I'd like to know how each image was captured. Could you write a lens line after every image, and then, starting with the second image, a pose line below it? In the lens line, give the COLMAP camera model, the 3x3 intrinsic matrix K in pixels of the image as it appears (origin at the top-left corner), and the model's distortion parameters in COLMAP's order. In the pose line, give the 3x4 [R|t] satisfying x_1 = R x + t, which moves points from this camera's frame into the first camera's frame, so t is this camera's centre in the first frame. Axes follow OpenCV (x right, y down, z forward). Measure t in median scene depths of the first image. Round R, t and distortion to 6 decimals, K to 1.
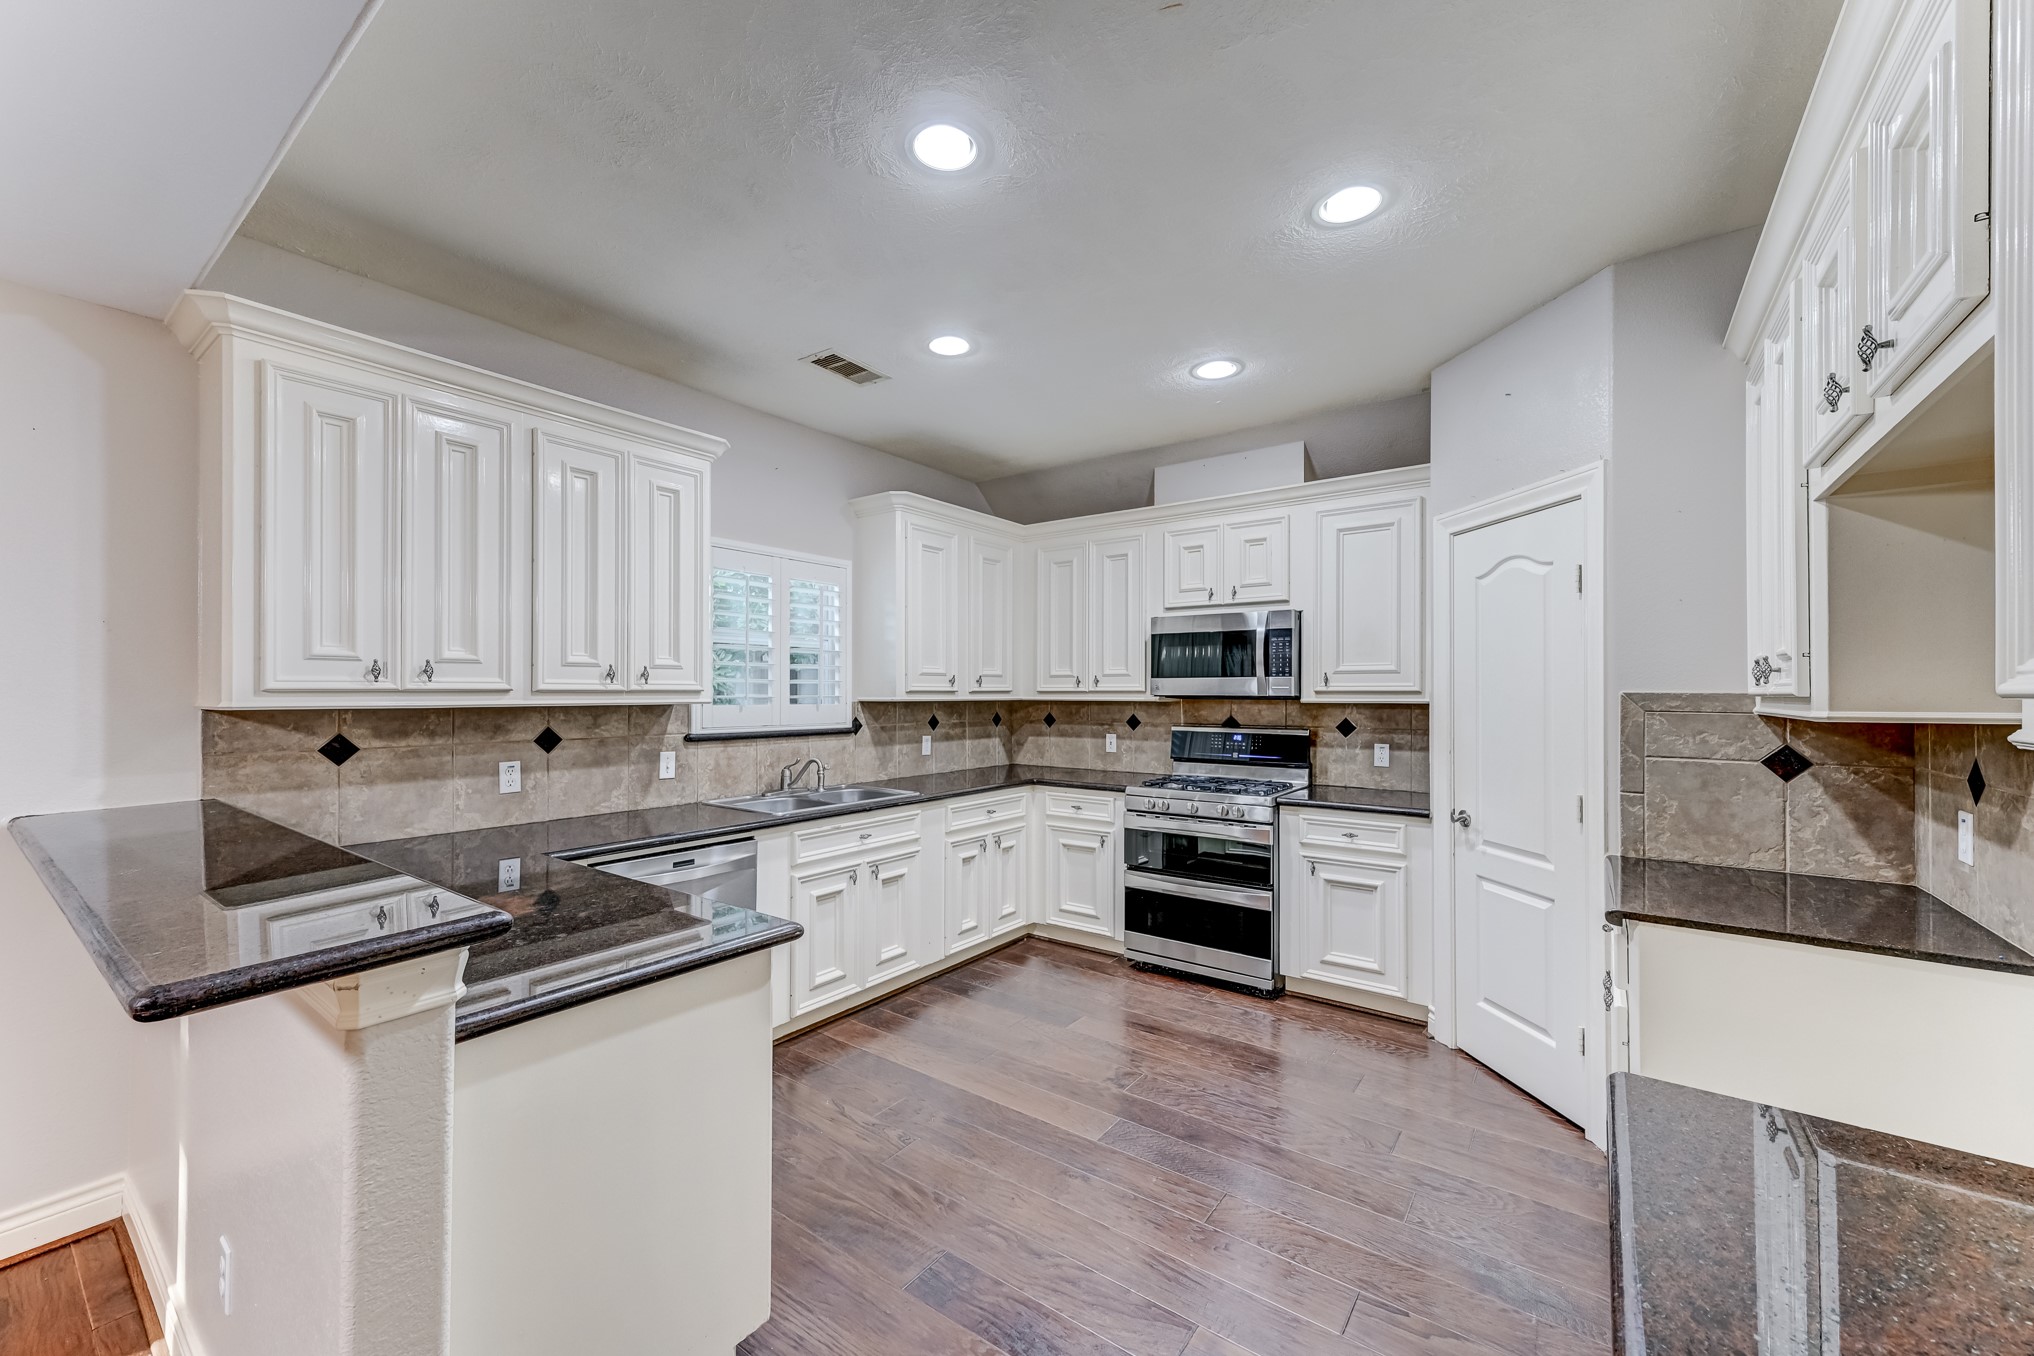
lens RADIAL K [[800.4, 0, 1016.9], [0, 800.4, 689.7], [0, 0, 1]] dist [0.010314, -0.000323]
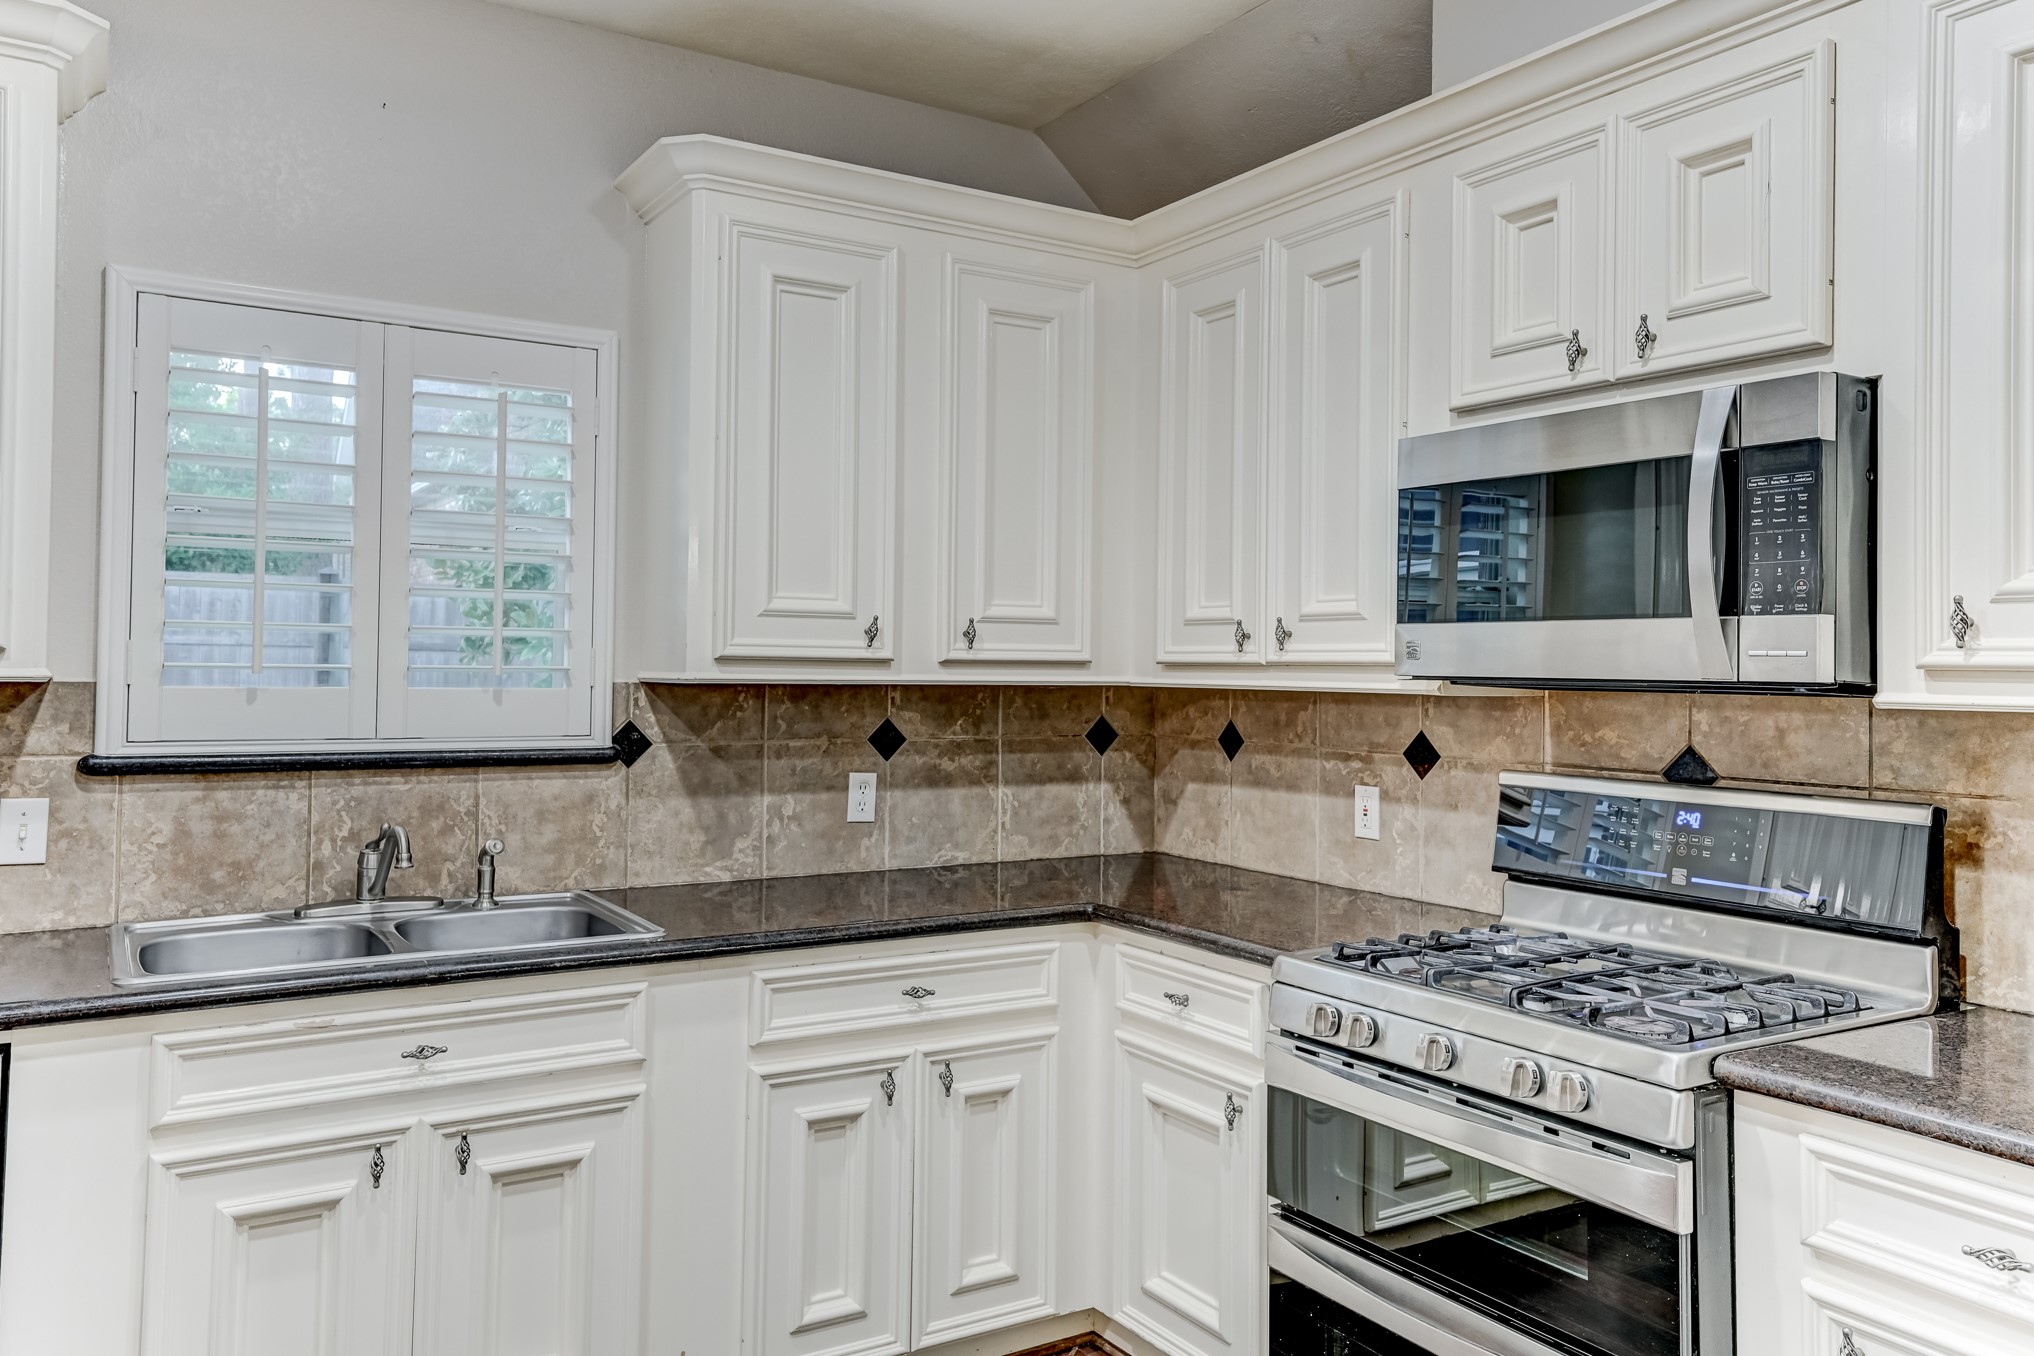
lens RADIAL K [[1509.3, 0, 1012.8], [0, 1509.3, 628.9], [0, 0, 1]] dist [0.042612, -0.002073]
pose [[0.925010, -0.000043, -0.379943, 0.298472], [-0.009429, 0.999689, -0.023070, 0.003942], [0.379826, 0.024922, 0.924722, 0.424112]]
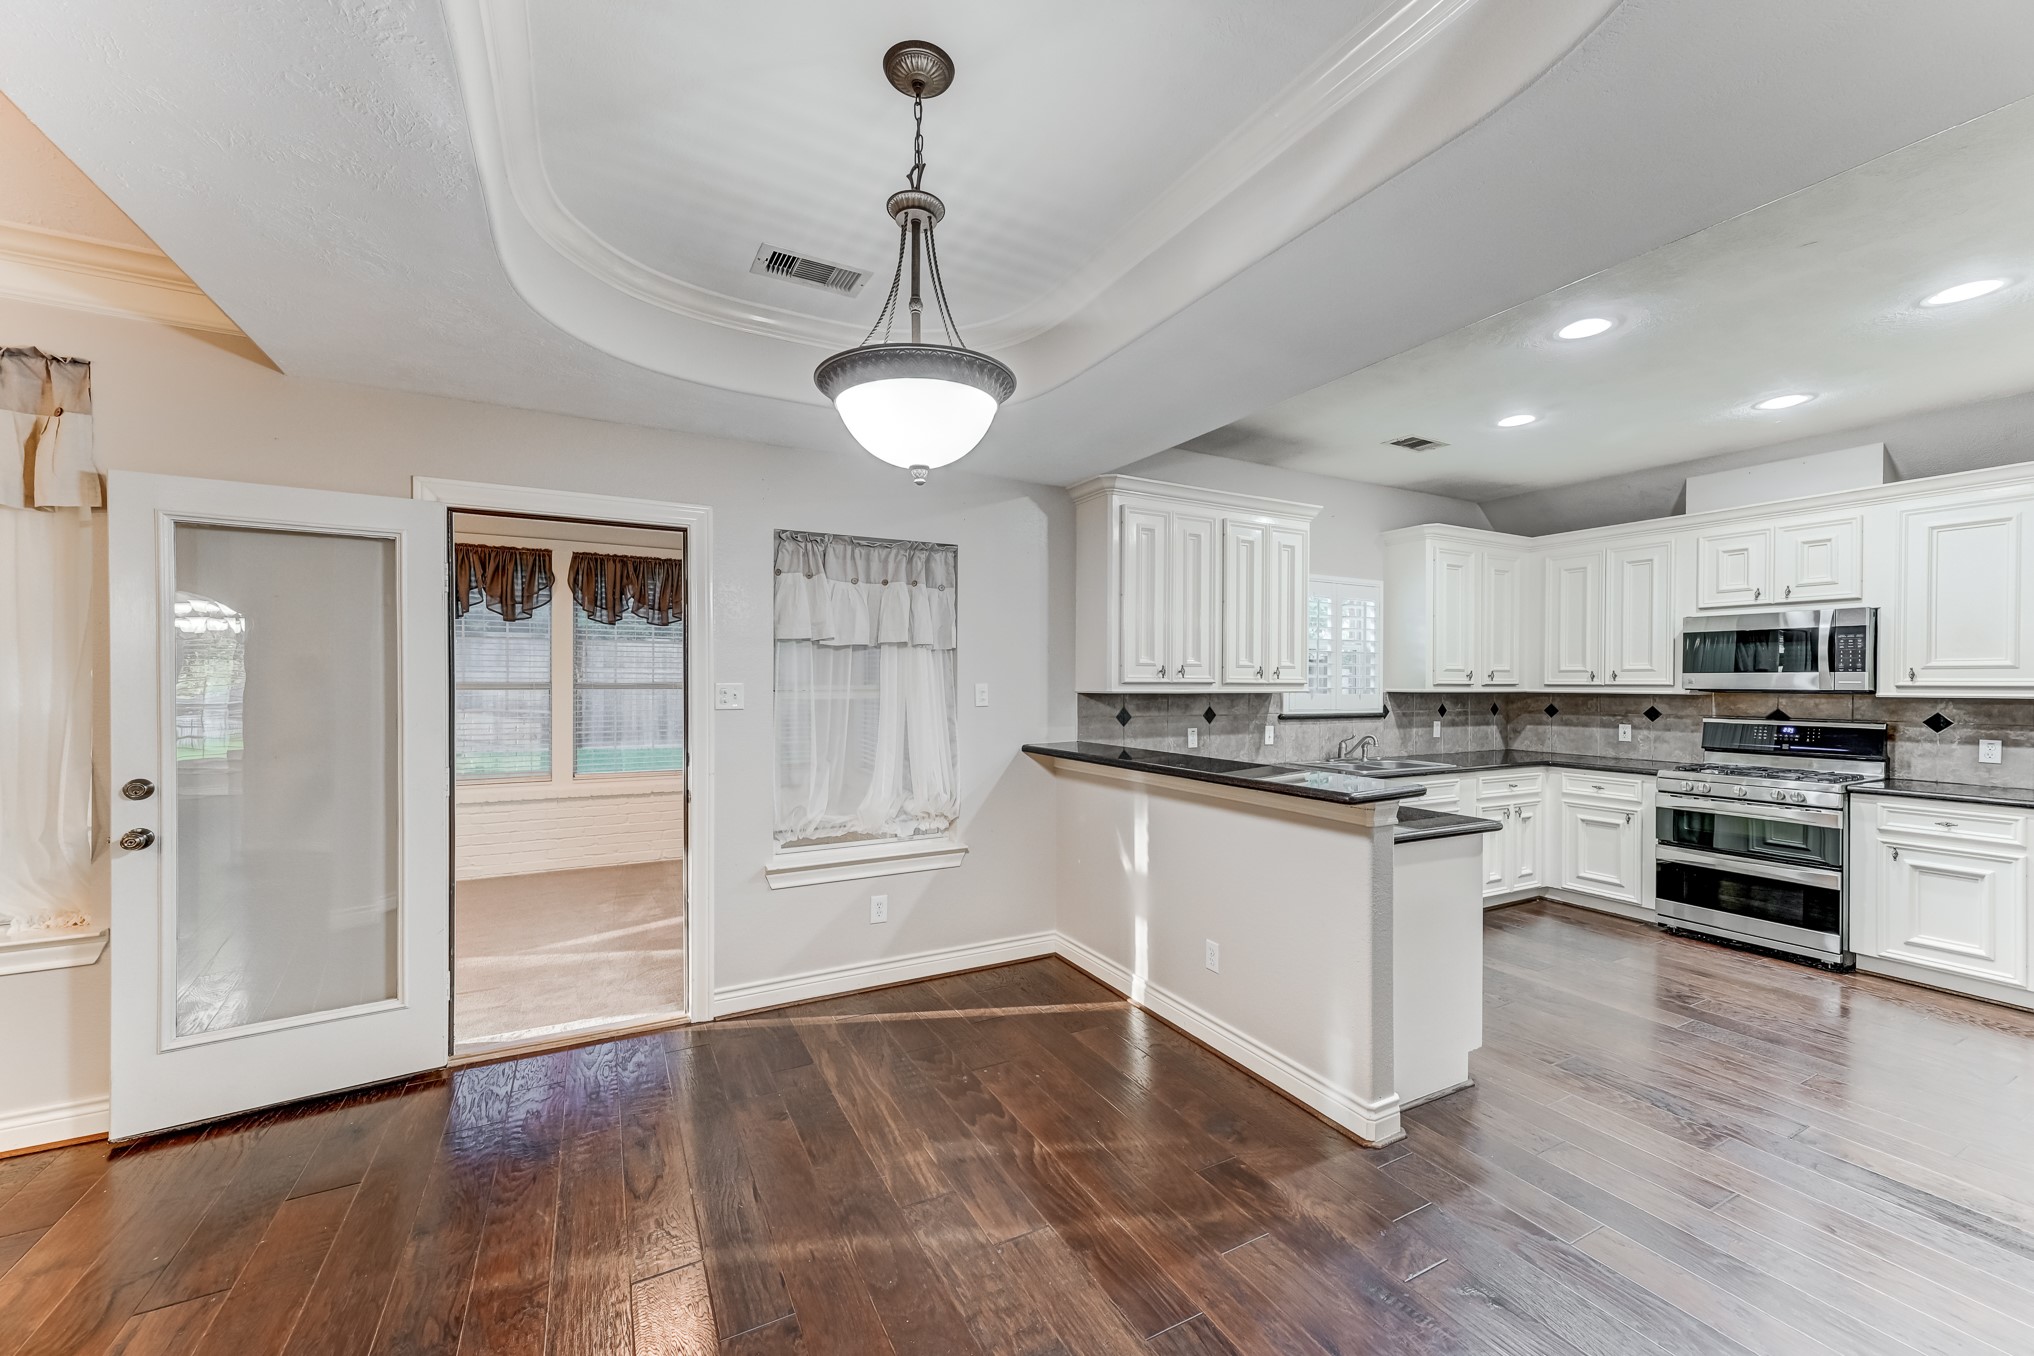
lens RADIAL K [[800.4, 0, 1005.9], [0, 800.4, 686.3], [0, 0, 1]] dist [0.010314, -0.000323]
pose [[0.902019, 0.005588, -0.431660, -0.221117], [-0.002863, 0.999972, 0.006961, -0.001824], [0.431686, -0.005043, 0.902010, -0.453144]]
